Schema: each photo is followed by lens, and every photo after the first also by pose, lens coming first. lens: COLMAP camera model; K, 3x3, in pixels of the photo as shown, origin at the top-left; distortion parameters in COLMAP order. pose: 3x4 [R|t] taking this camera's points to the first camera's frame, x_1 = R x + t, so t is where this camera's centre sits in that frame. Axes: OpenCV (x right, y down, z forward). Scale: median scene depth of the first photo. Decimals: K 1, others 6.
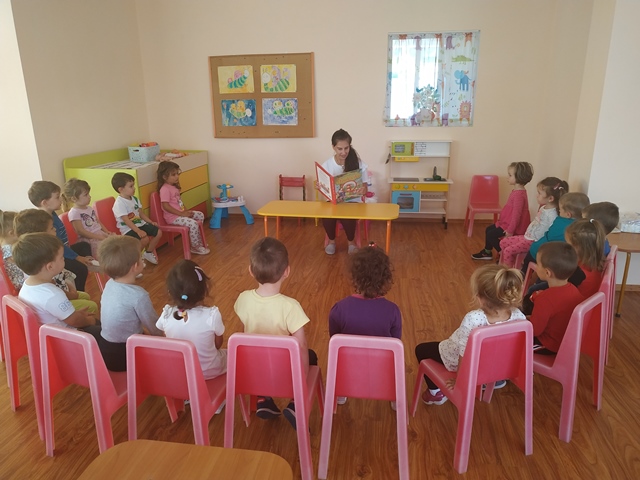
lens RADIAL K [[445.1, 0, 320.0], [0, 445.1, 240.0], [0, 0, 1]] dist [0.036508, -0.093973]
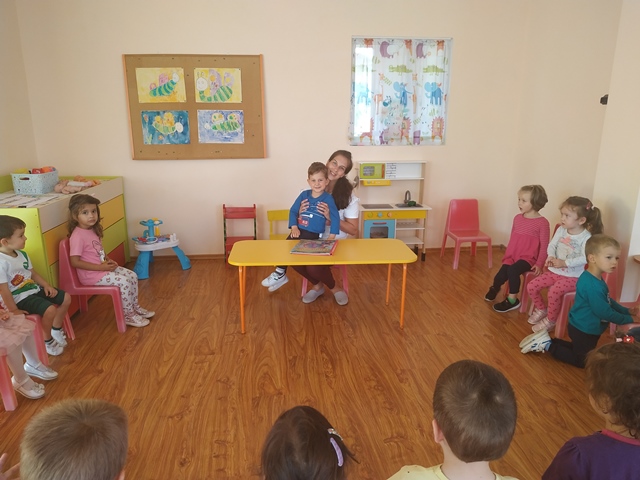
lens RADIAL K [[445.1, 0, 320.0], [0, 445.1, 240.0], [0, 0, 1]] dist [0.036508, -0.093973]
pose [[0.969988, -0.049584, 0.238045, -0.120355], [0.060196, 0.997481, -0.037518, -0.045635], [-0.235585, 0.050721, 0.970529, 0.197915]]
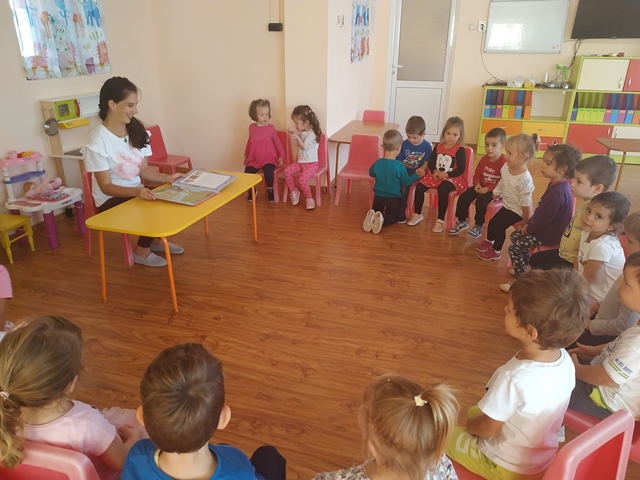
lens RADIAL K [[445.1, 0, 320.0], [0, 445.1, 240.0], [0, 0, 1]] dist [0.036508, -0.093973]
pose [[0.138671, -0.381916, 0.913734, -0.469051], [0.272730, 0.901699, 0.335495, -0.143785], [-0.952044, 0.202679, 0.229200, 0.496888]]
